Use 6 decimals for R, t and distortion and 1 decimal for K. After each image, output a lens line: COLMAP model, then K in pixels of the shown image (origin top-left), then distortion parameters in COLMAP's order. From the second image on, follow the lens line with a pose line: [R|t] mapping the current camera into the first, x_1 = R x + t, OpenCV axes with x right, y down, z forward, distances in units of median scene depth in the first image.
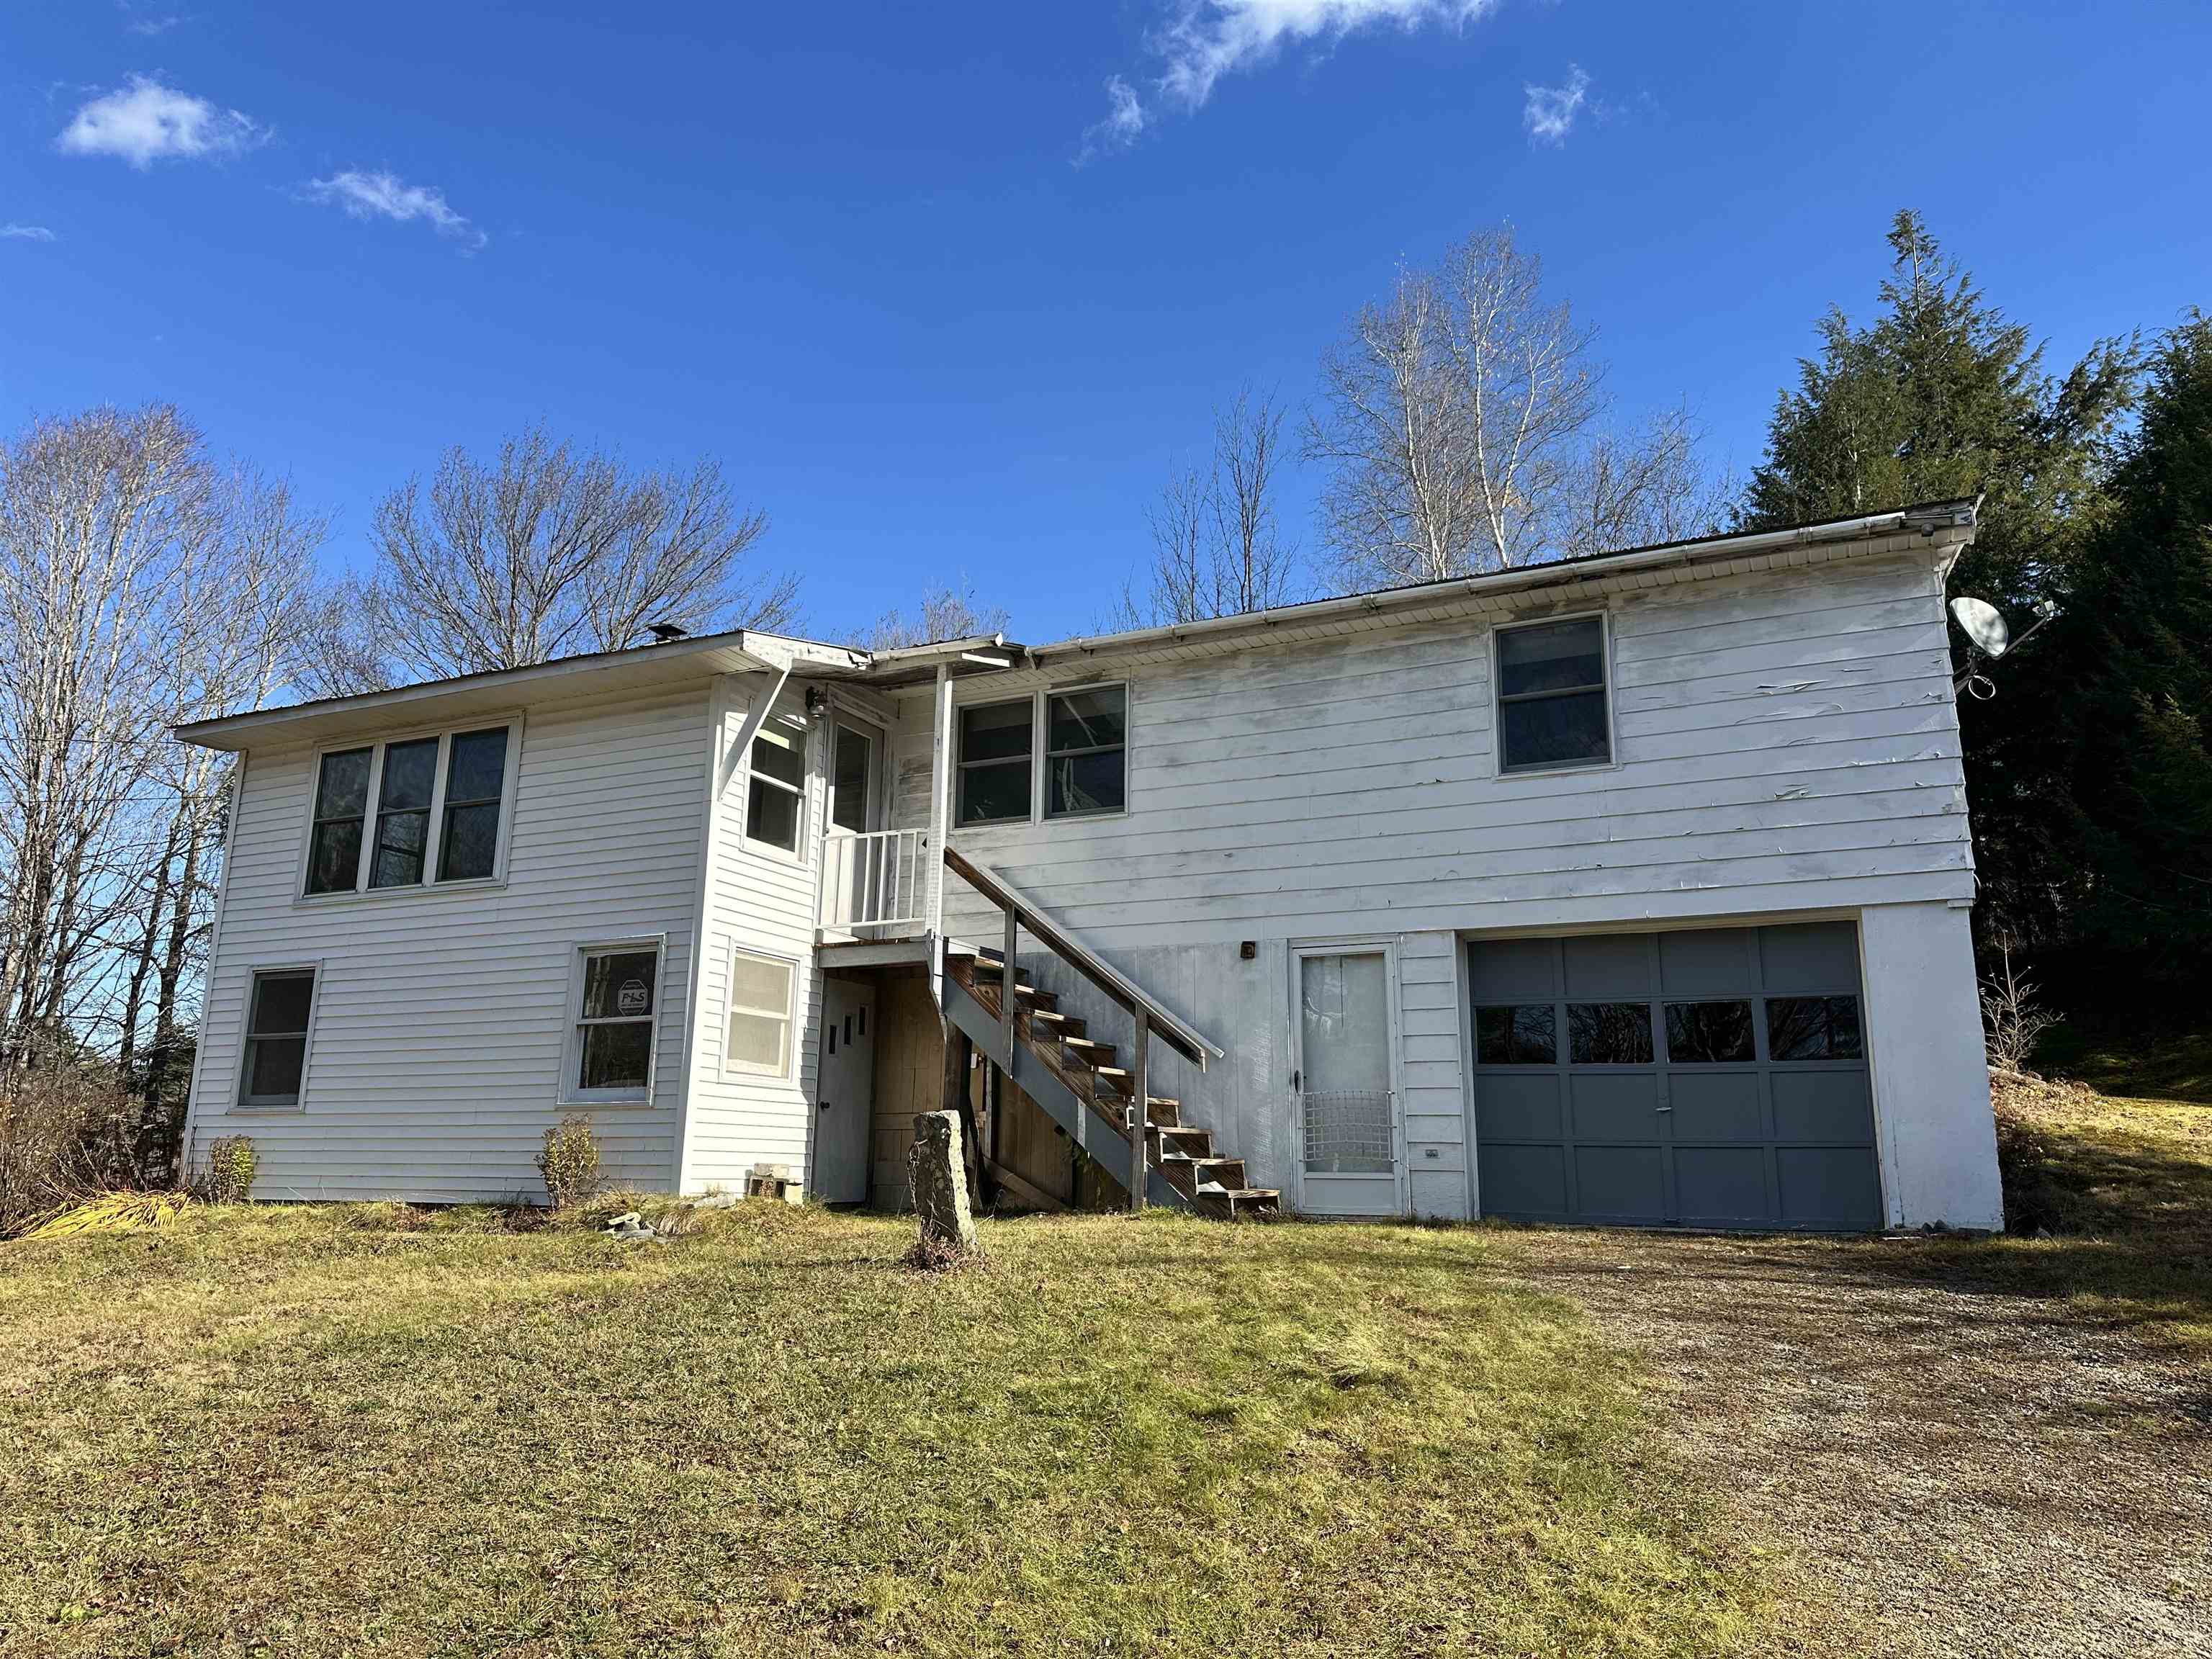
lens RADIAL K [[1535.1, 0, 1106.0], [0, 1535.1, 829.5], [0, 0, 1]] dist [0.012093, -0.005934]
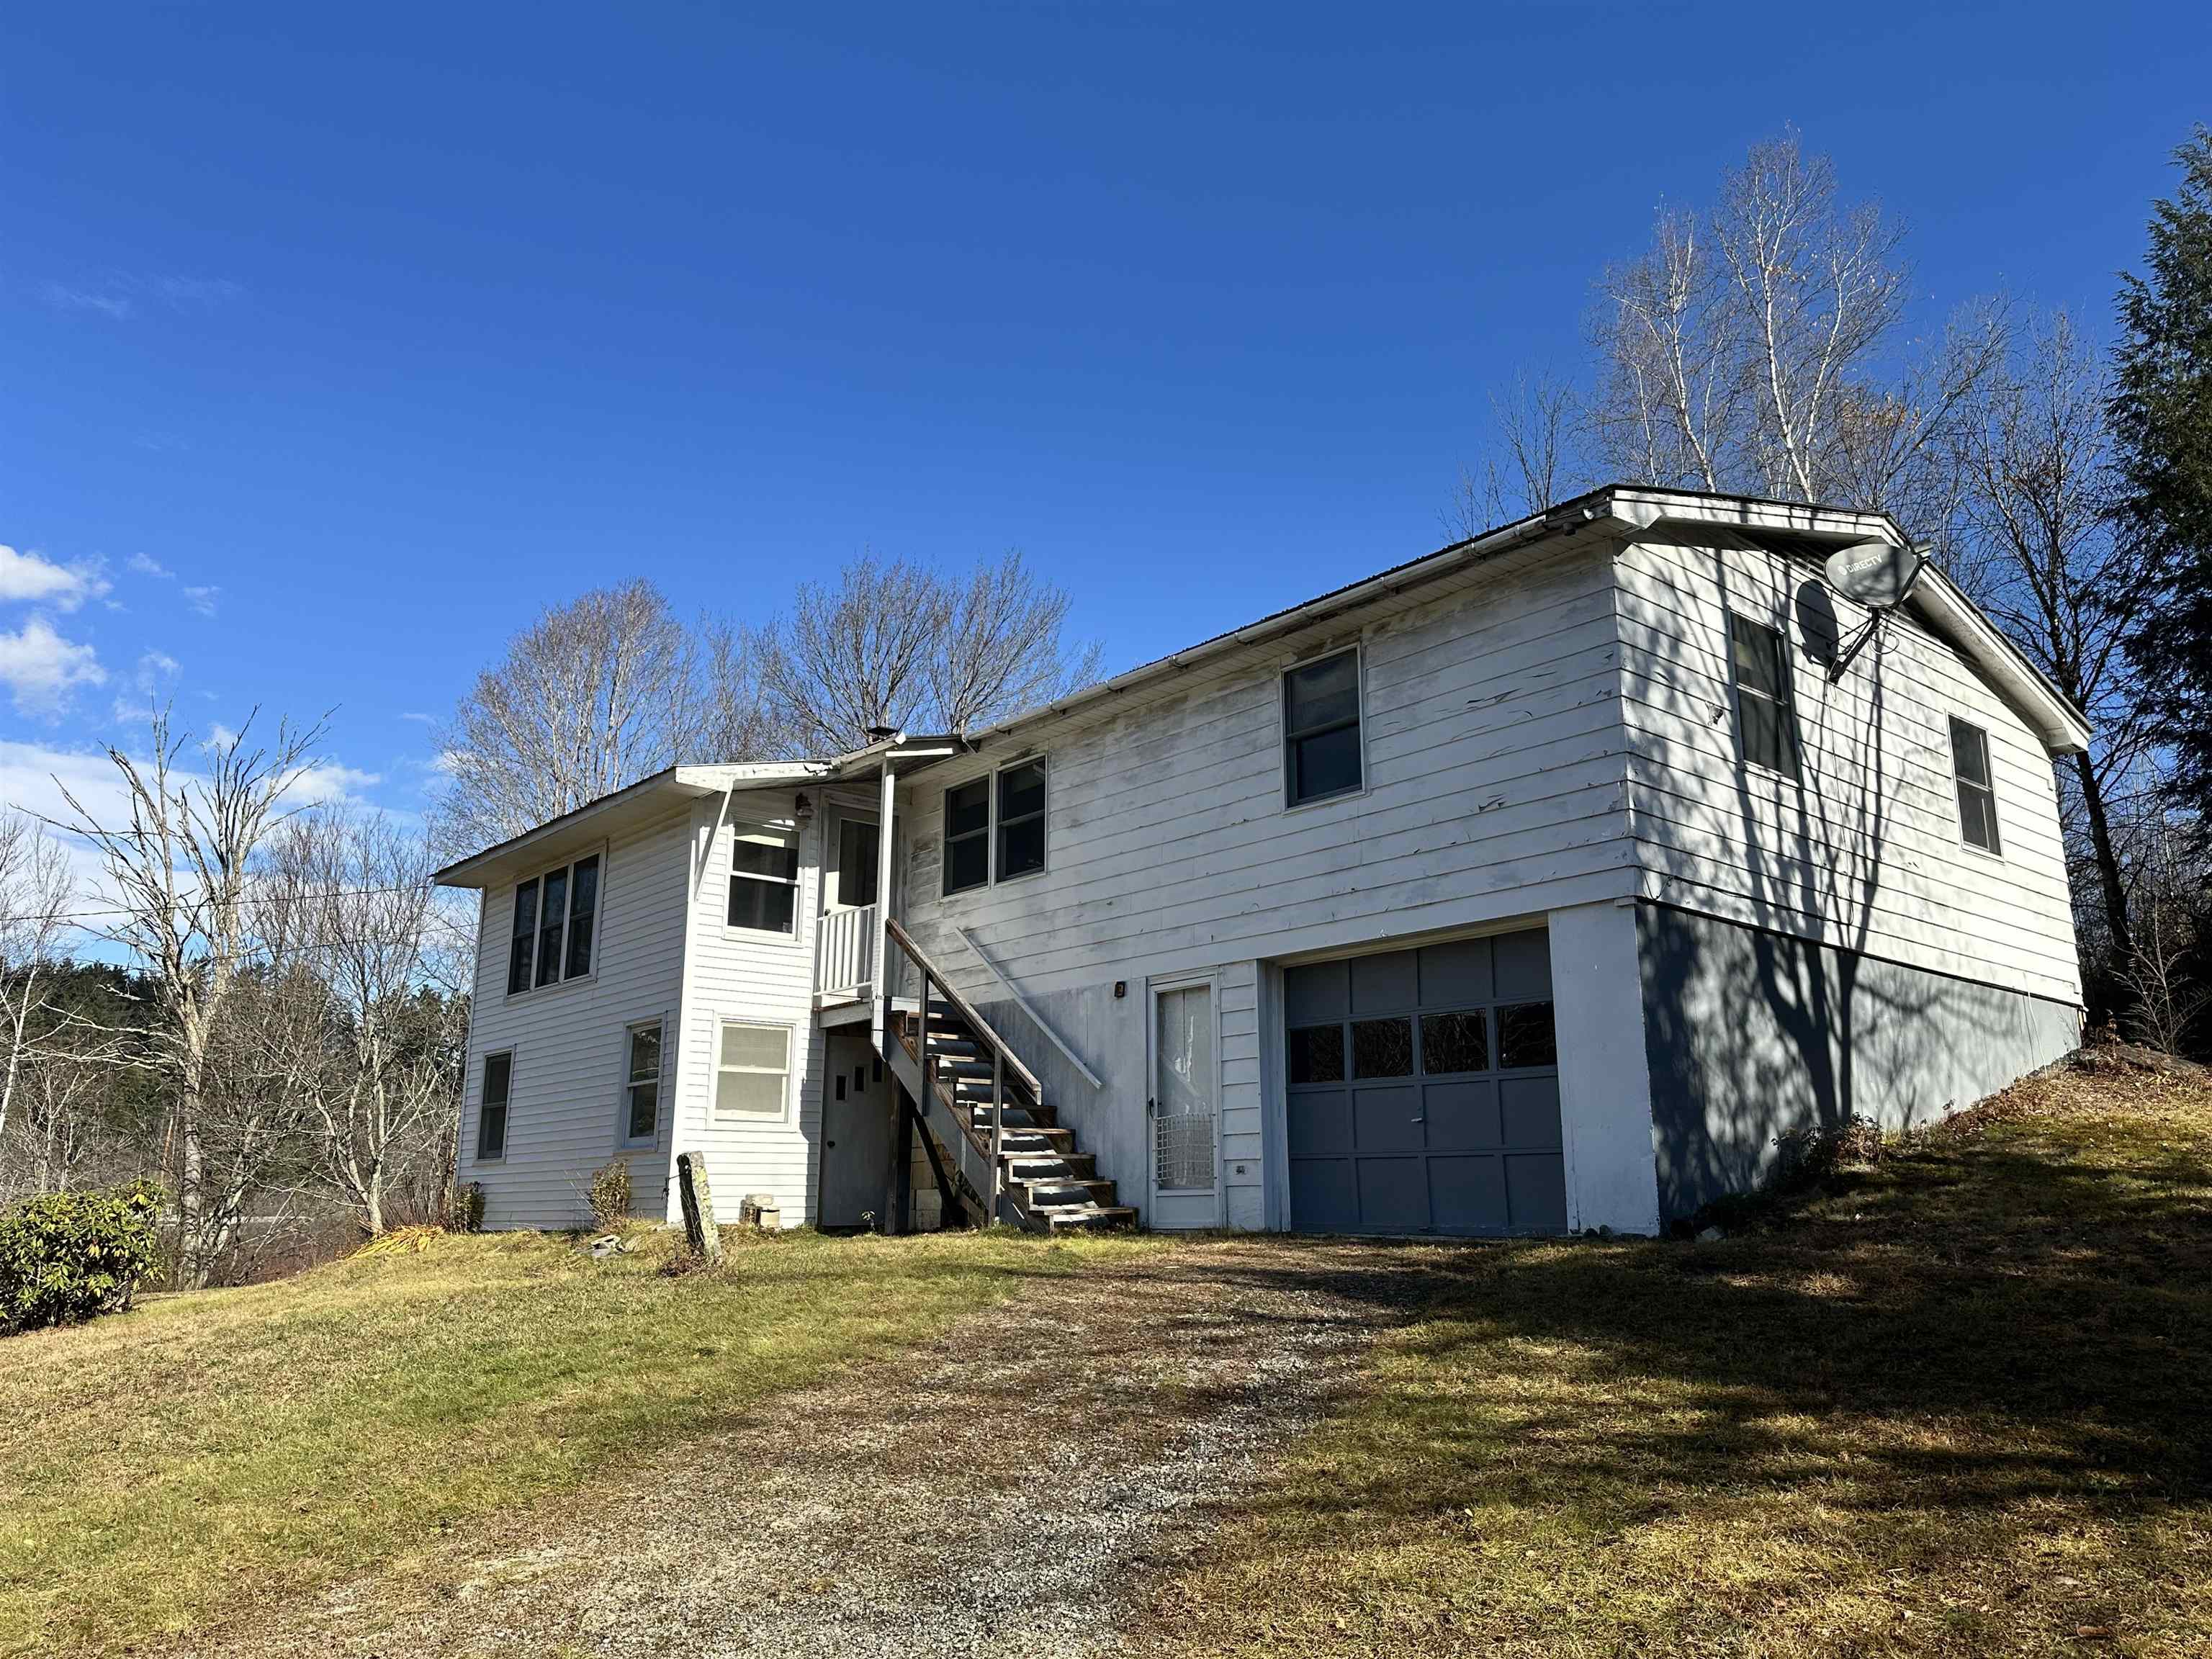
lens RADIAL K [[1612.2, 0, 1110.1], [0, 1612.2, 817.3], [0, 0, 1]] dist [0.003699, 0.000680]
pose [[0.919021, -0.112722, -0.377748, 0.536644], [0.106529, 0.993609, -0.037326, -0.001764], [0.379541, -0.005938, 0.925156, -0.072190]]
